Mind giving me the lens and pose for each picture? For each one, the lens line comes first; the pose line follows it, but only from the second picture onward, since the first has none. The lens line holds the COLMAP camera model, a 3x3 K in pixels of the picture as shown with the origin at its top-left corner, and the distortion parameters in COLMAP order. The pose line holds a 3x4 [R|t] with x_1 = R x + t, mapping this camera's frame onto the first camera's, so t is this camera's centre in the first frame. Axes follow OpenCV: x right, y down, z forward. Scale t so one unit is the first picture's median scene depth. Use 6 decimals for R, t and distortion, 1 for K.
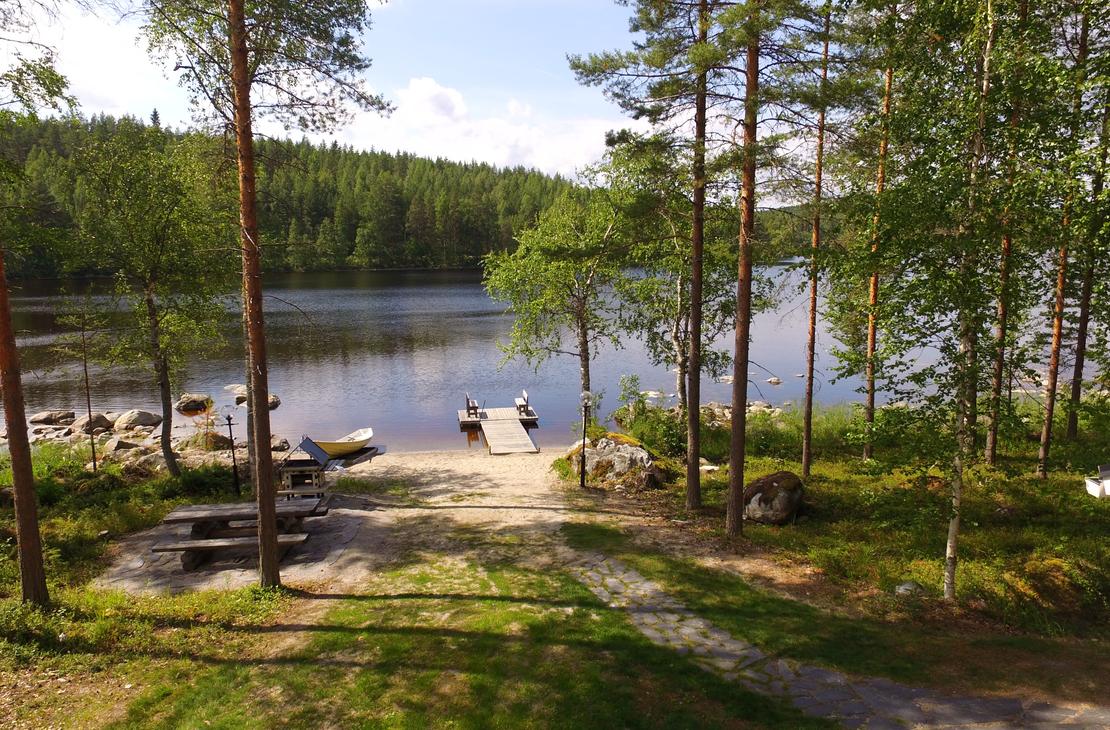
lens RADIAL K [[722.2, 0, 552.2], [0, 722.2, 361.3], [0, 0, 1]] dist [-0.000709, 0.003444]
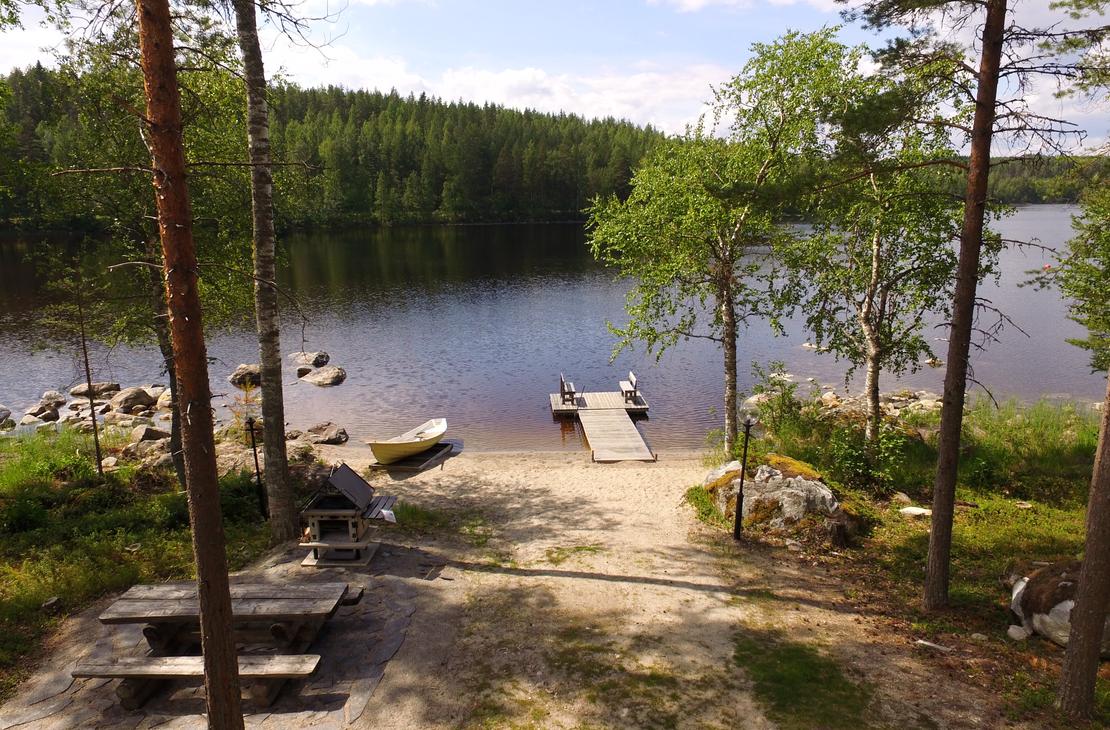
lens RADIAL K [[722.2, 0, 552.2], [0, 722.2, 361.3], [0, 0, 1]] dist [-0.000709, 0.003444]
pose [[0.993138, 0.025151, -0.114212, -0.036306], [-0.018249, 0.997966, 0.061082, -0.021066], [0.115516, -0.058579, 0.991577, 0.191862]]
